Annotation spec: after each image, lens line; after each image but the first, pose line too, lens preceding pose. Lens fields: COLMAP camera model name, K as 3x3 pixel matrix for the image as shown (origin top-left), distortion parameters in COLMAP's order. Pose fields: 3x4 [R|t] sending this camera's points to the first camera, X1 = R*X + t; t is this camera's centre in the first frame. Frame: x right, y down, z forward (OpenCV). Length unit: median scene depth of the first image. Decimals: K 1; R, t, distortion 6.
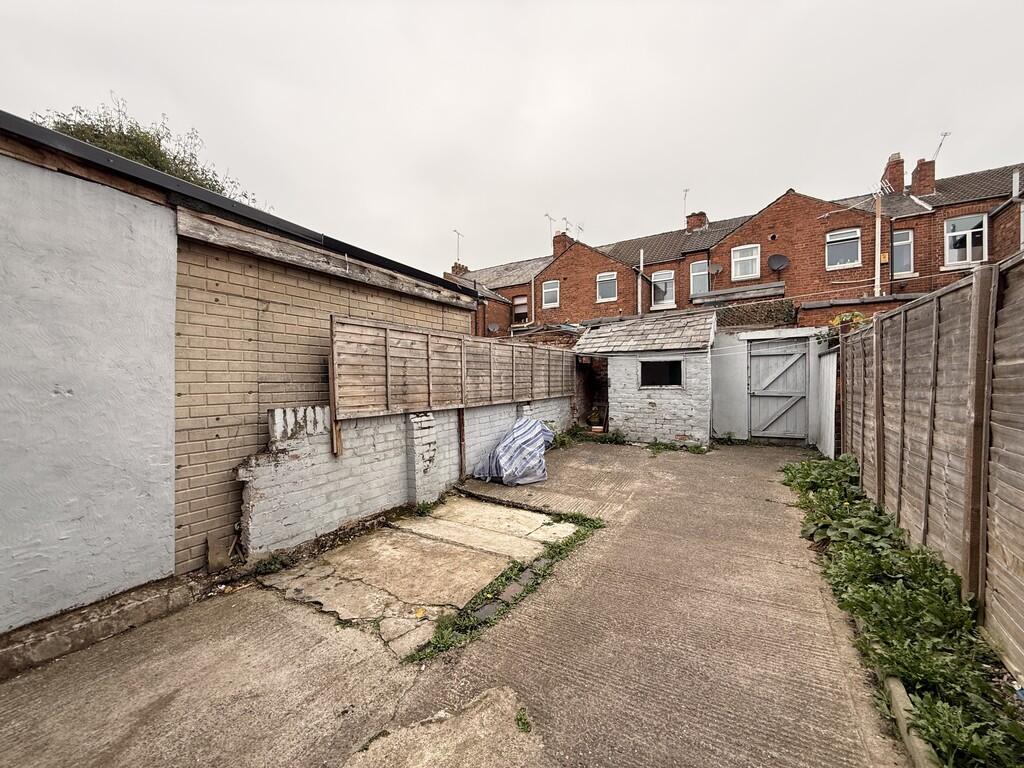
lens RADIAL K [[408.5, 0, 510.2], [0, 408.5, 384.0], [0, 0, 1]] dist [-0.000103, 0.000516]
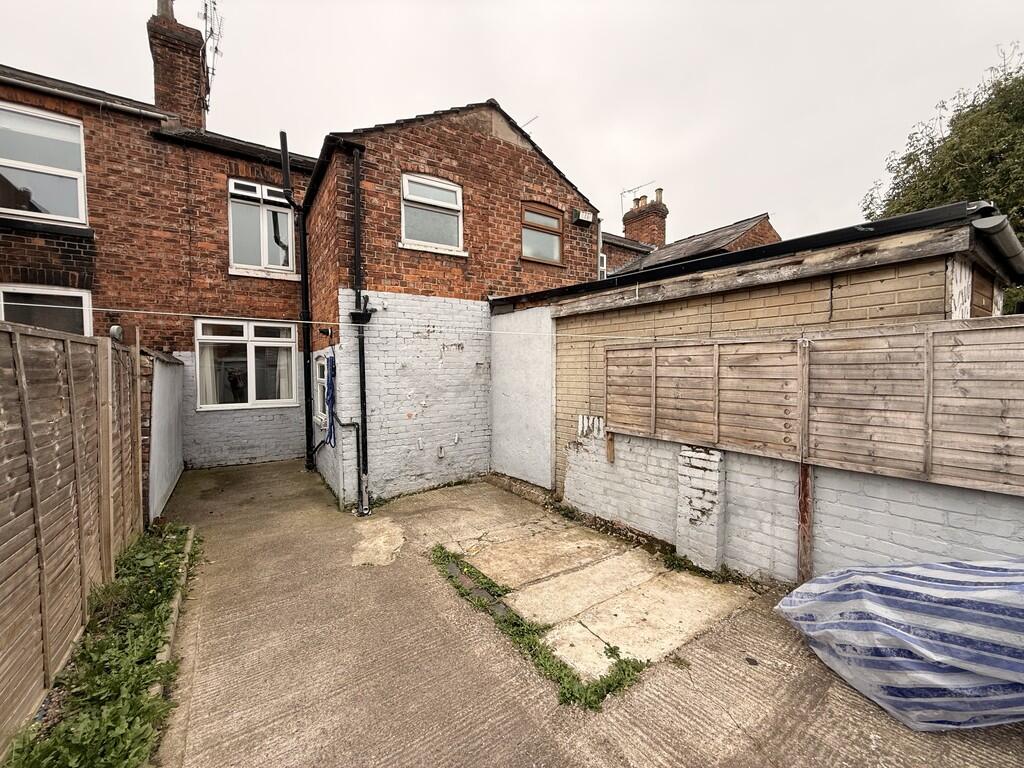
lens RADIAL K [[408.5, 0, 510.2], [0, 408.5, 384.0], [0, 0, 1]] dist [-0.000103, 0.000516]
pose [[-0.416994, 0.041608, -0.907956, 0.812766], [0.001189, 0.998976, 0.045233, -0.109673], [0.908908, 0.017782, -0.416616, 1.273355]]
